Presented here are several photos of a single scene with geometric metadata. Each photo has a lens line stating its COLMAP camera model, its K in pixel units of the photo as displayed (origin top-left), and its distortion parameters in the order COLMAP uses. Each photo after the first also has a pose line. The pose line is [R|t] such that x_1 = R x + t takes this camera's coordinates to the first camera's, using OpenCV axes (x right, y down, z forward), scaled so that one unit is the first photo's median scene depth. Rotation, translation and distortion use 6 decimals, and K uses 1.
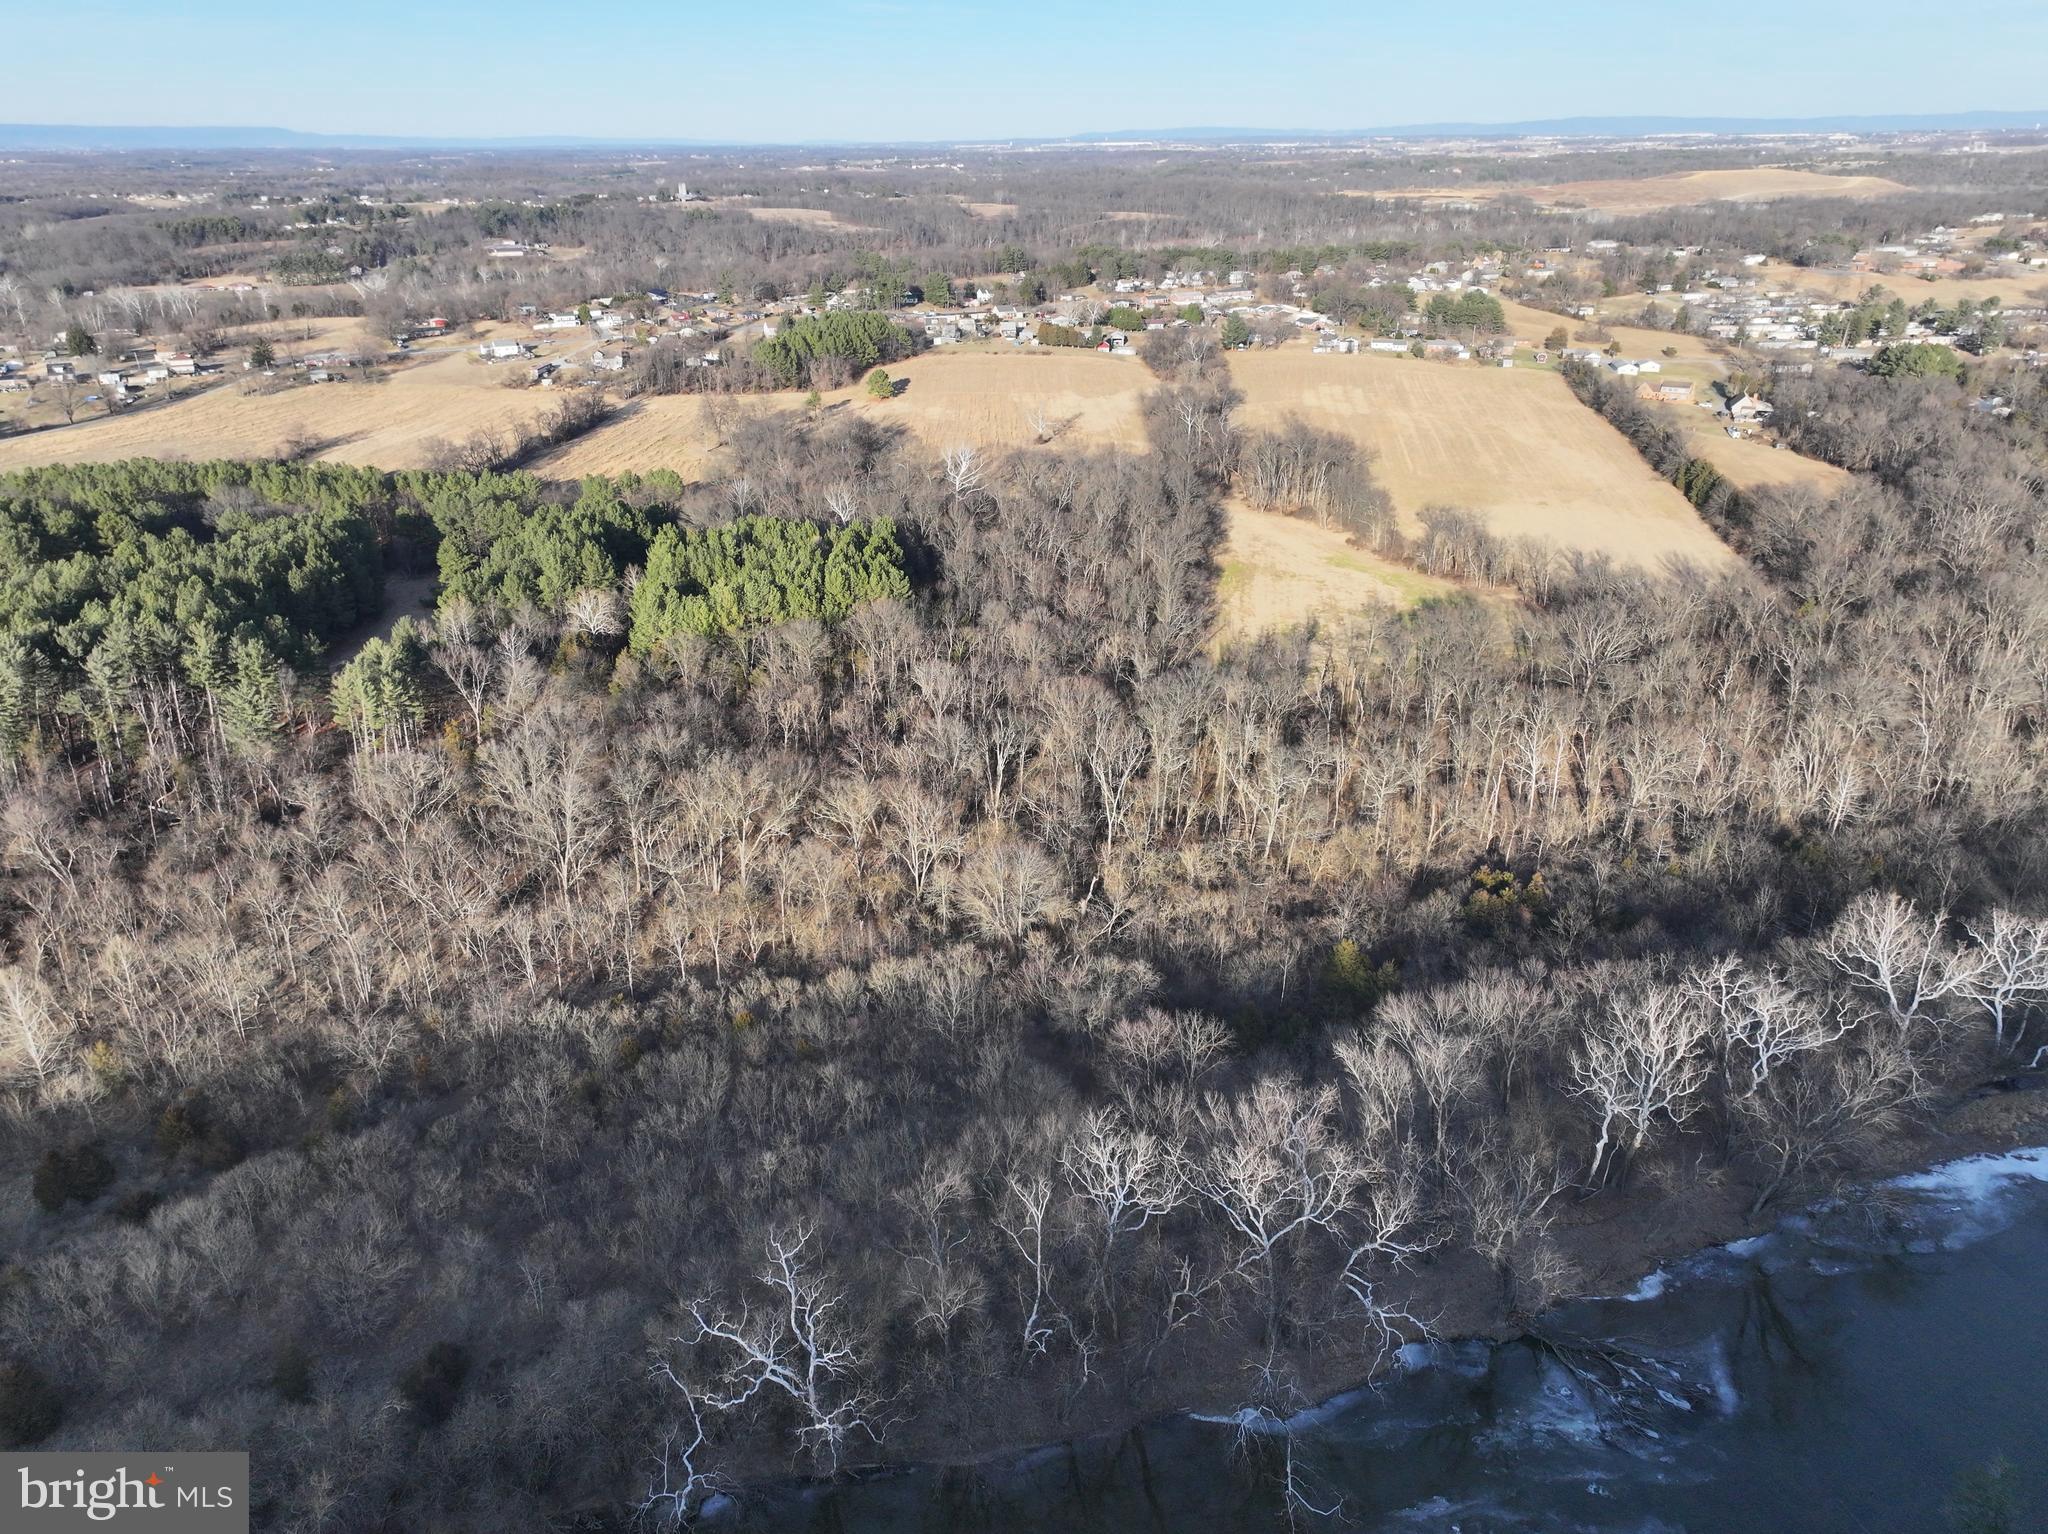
lens RADIAL K [[1429.6, 0, 1024.0], [0, 1429.6, 767.0], [0, 0, 1]] dist [0.003735, 0.010570]
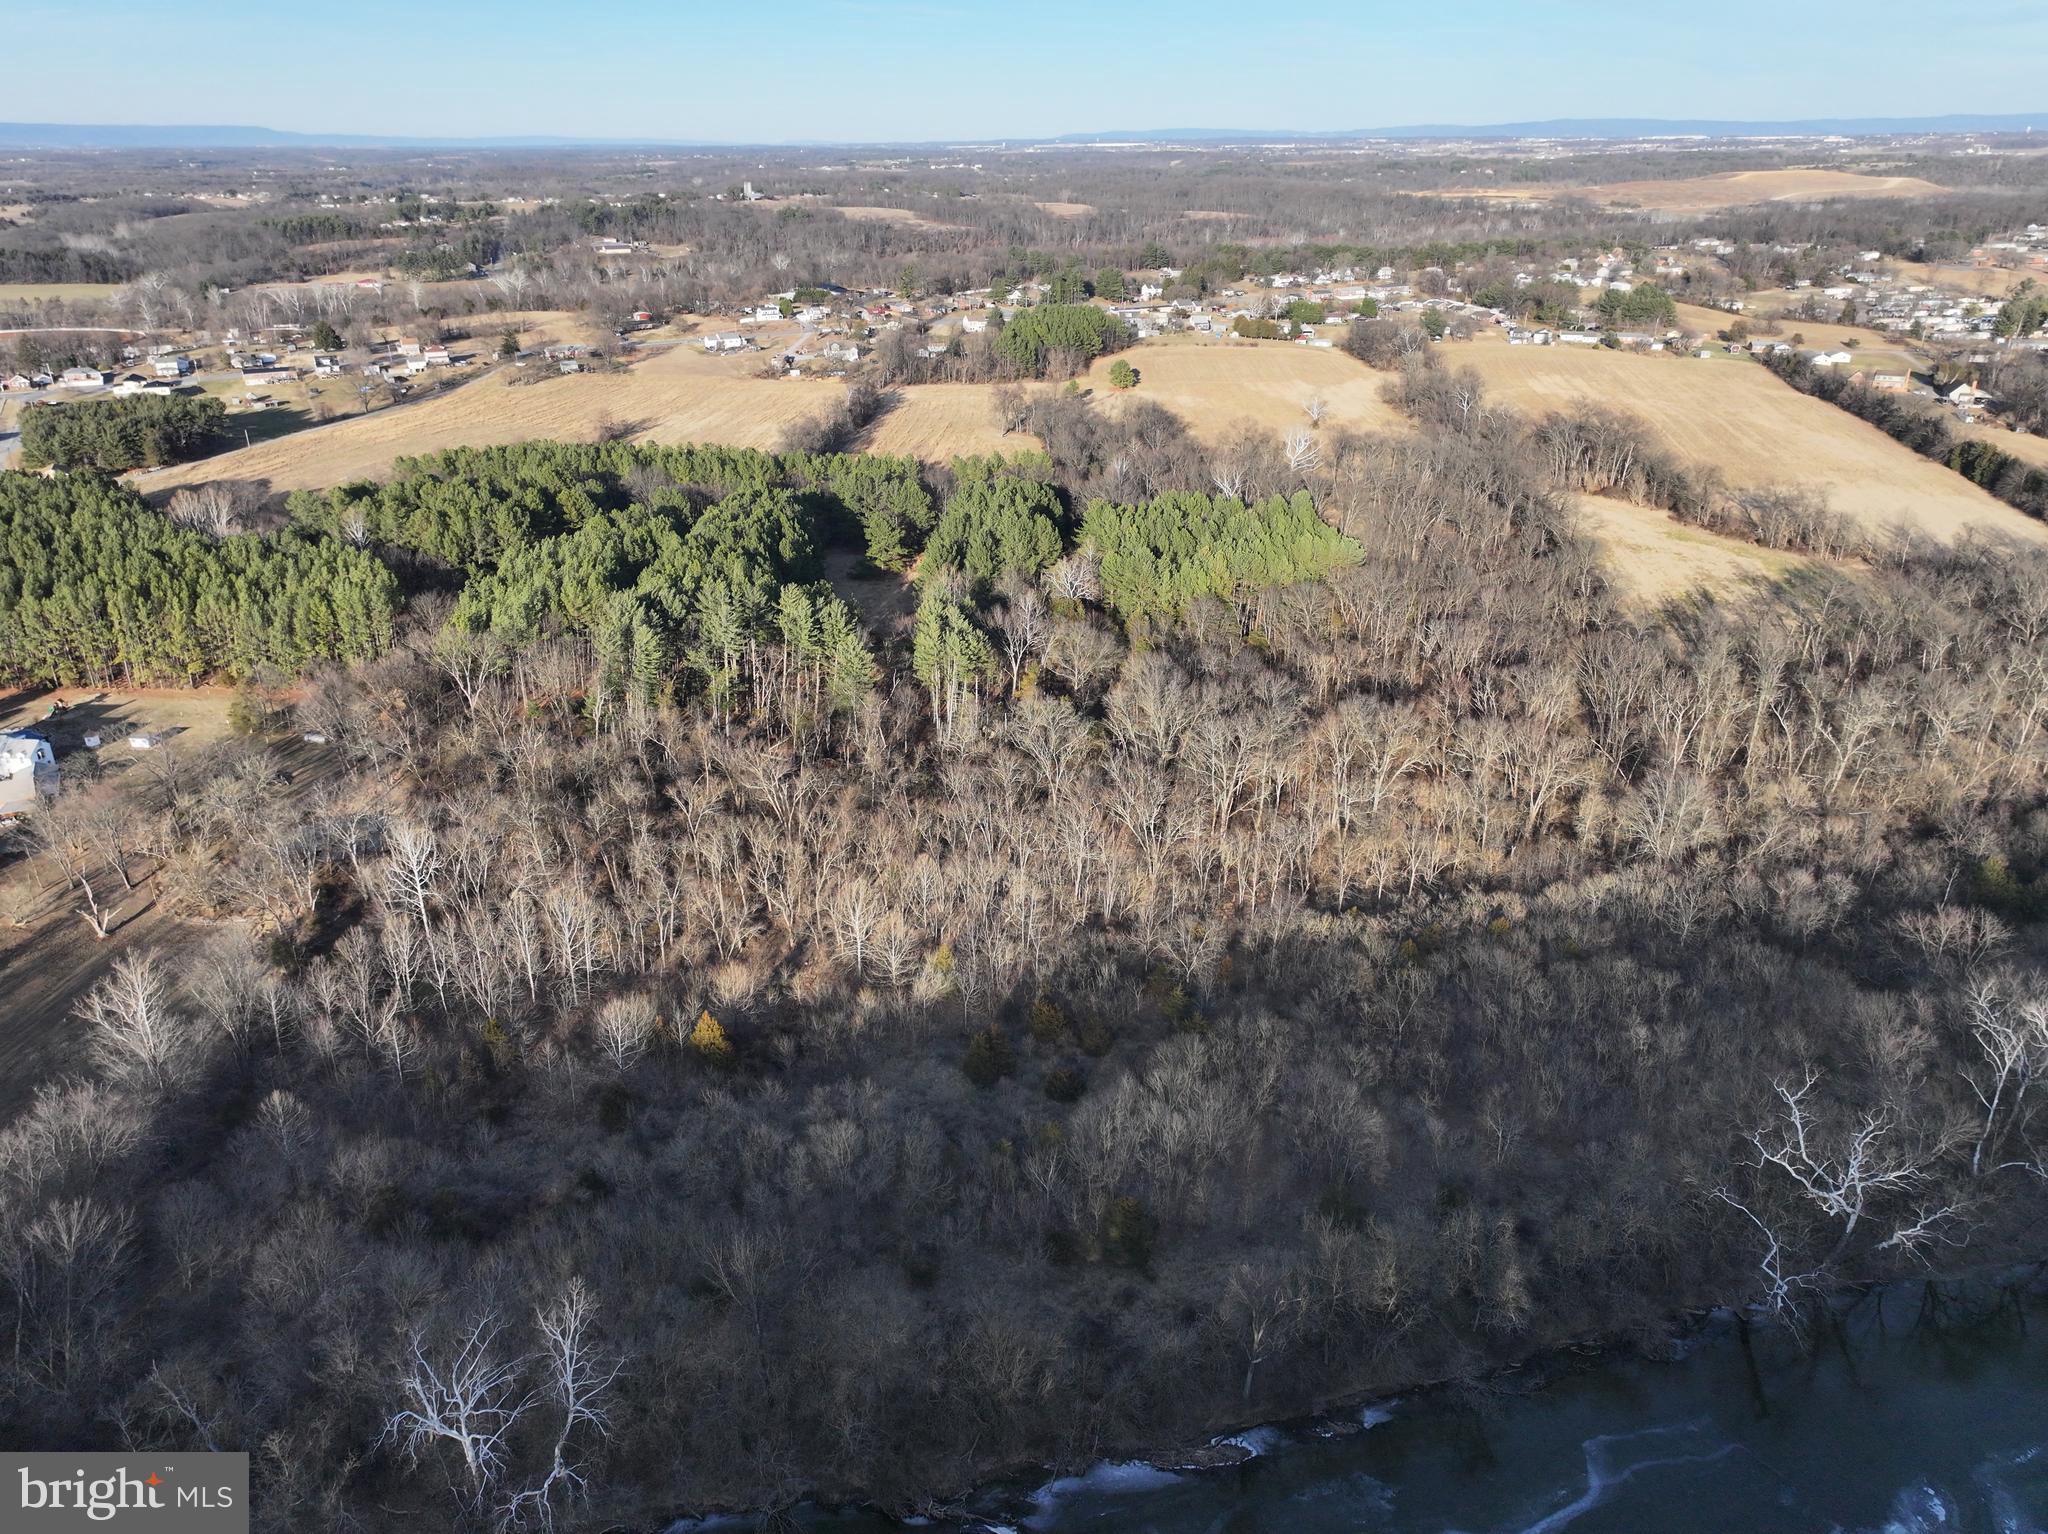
lens RADIAL K [[1429.6, 0, 1024.0], [0, 1429.6, 767.0], [0, 0, 1]] dist [0.003735, 0.010570]
pose [[0.999891, -0.004296, 0.014158, -0.123373], [0.004305, 0.999991, -0.000602, 0.011151], [-0.014155, 0.000663, 0.999900, -0.021806]]
